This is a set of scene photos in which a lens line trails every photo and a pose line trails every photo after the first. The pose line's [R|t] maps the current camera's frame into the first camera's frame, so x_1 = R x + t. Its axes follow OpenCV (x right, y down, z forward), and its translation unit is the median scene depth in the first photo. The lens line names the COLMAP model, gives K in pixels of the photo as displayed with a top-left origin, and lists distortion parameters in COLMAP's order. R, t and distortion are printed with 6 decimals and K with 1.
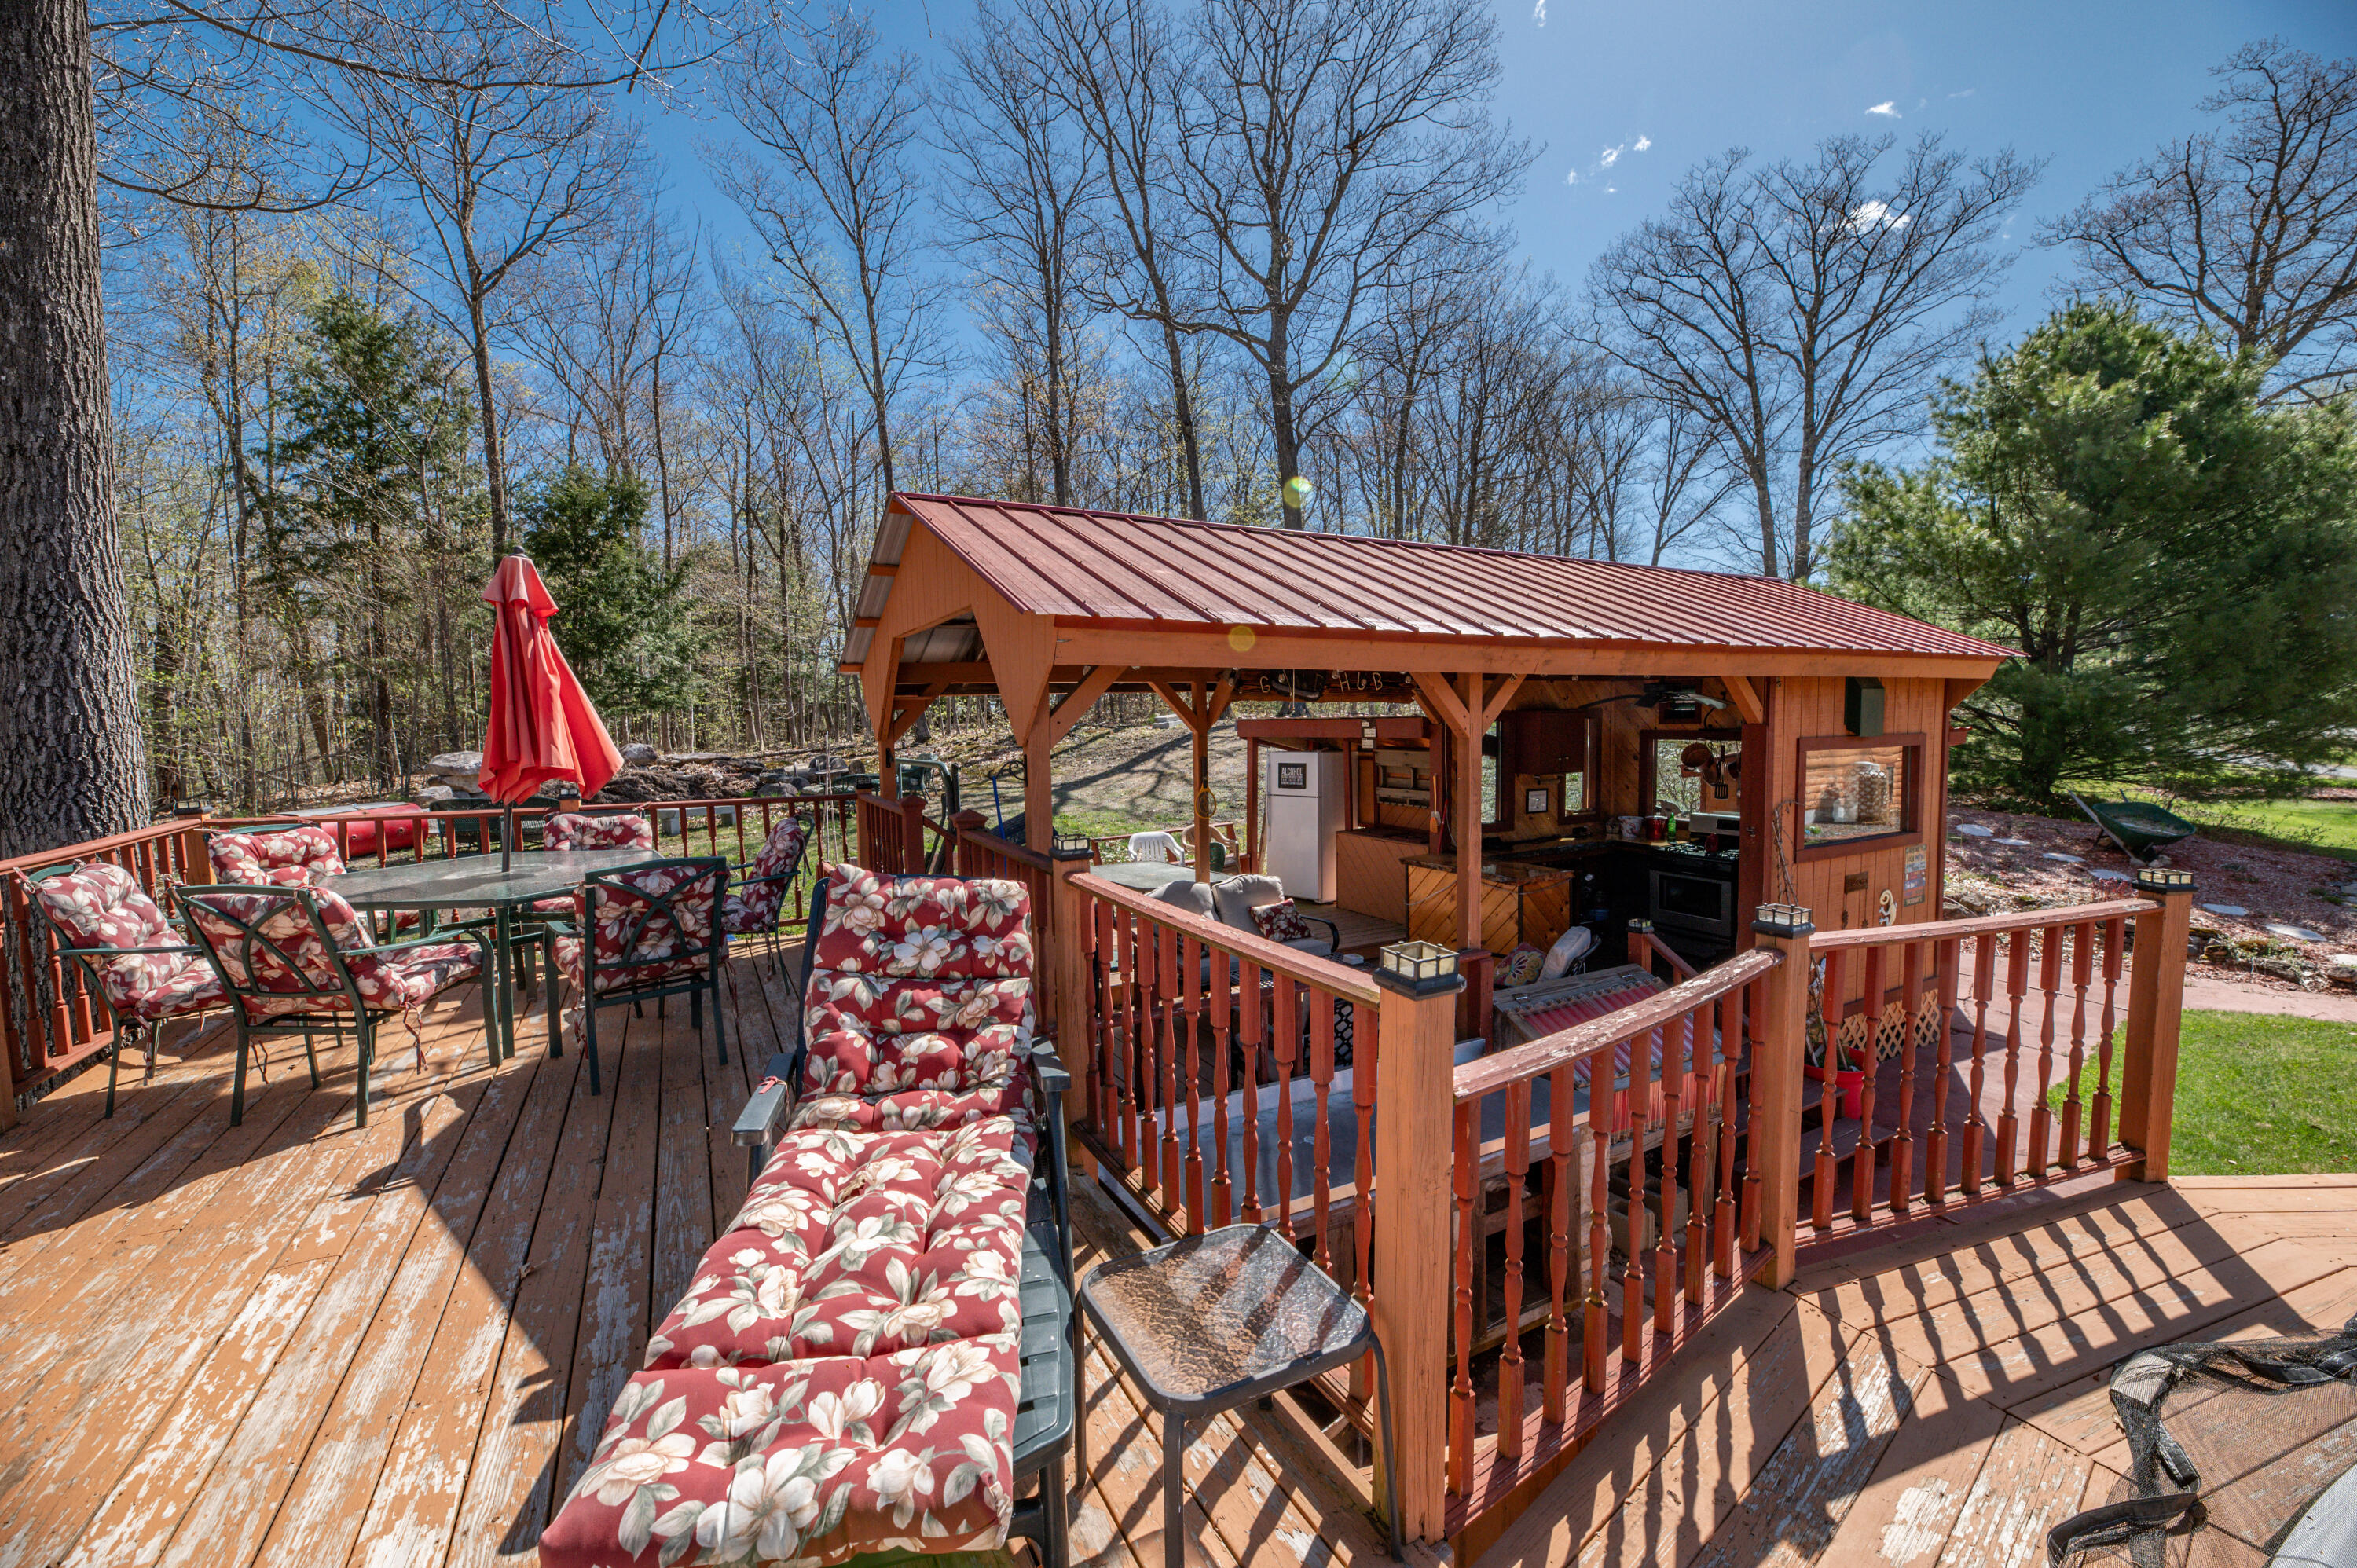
lens RADIAL K [[939.3, 0, 1178.2], [0, 939.3, 787.8], [0, 0, 1]] dist [-0.004224, -0.000647]
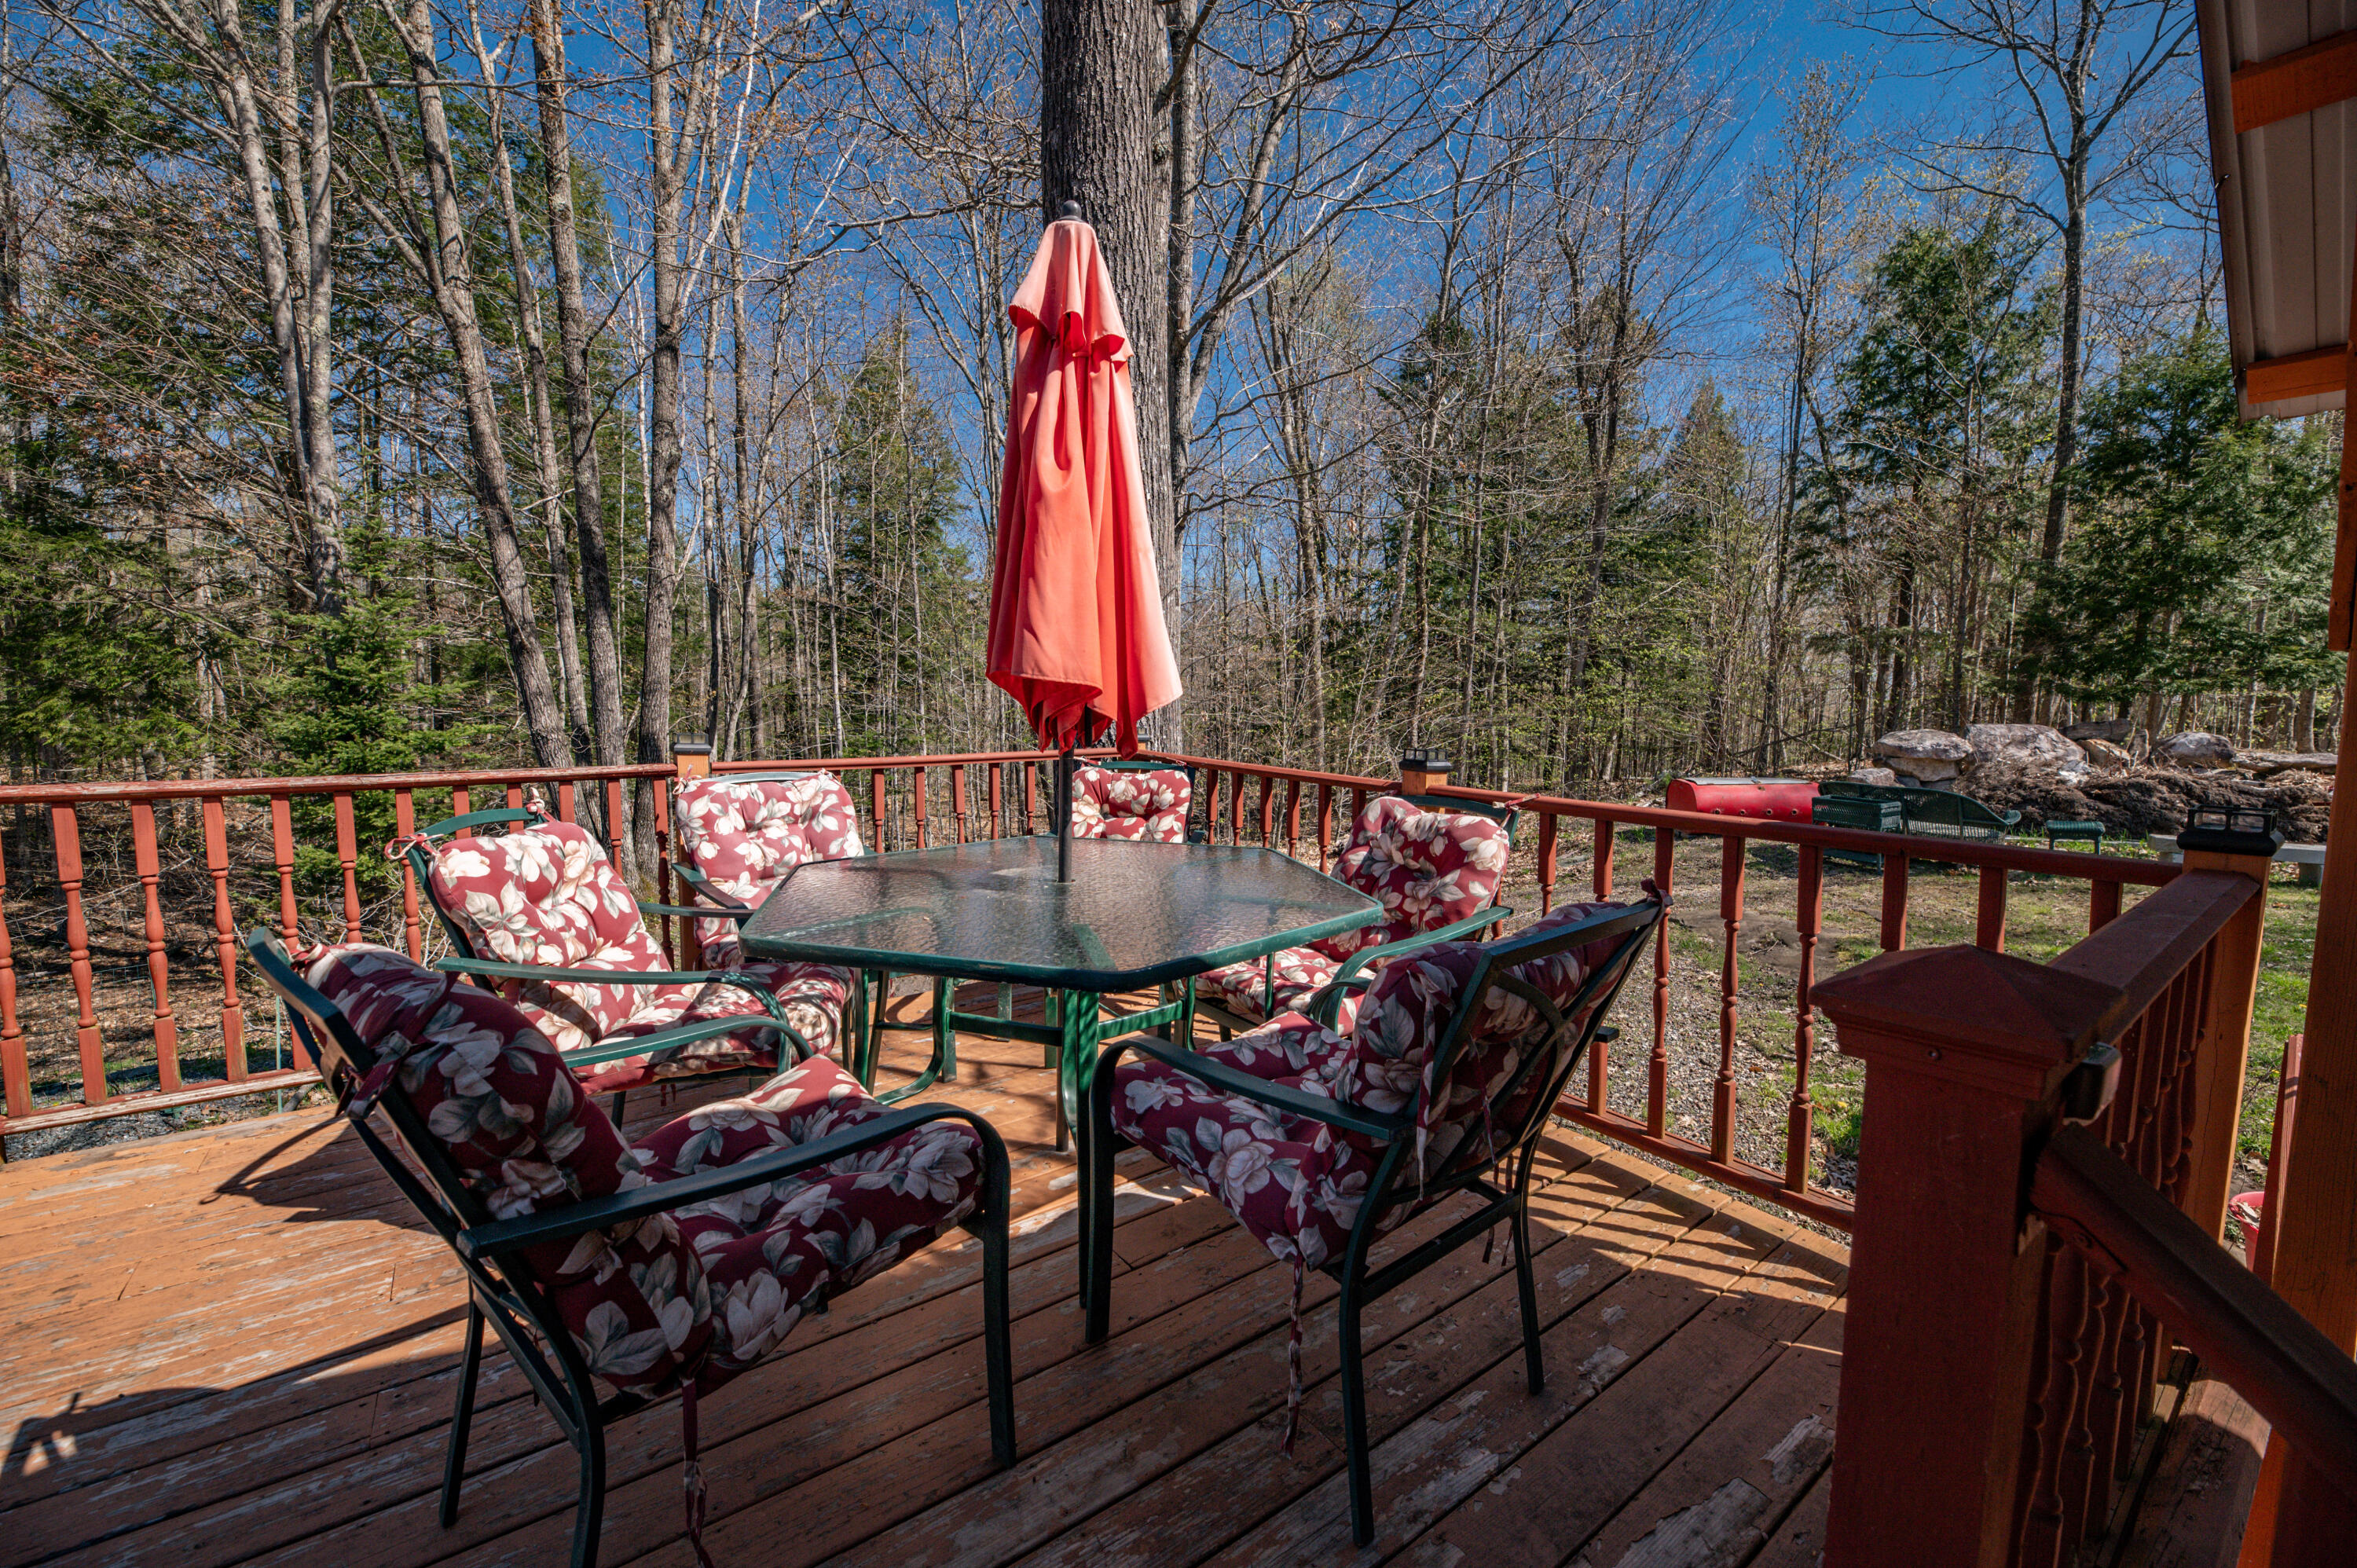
lens RADIAL K [[939.3, 0, 1174.4], [0, 939.3, 790.1], [0, 0, 1]] dist [-0.004224, -0.000647]
pose [[0.148147, 0.108855, -0.982956, -0.050714], [-0.093210, 0.991036, 0.095702, -0.003993], [0.984563, 0.077444, 0.156965, 0.243033]]
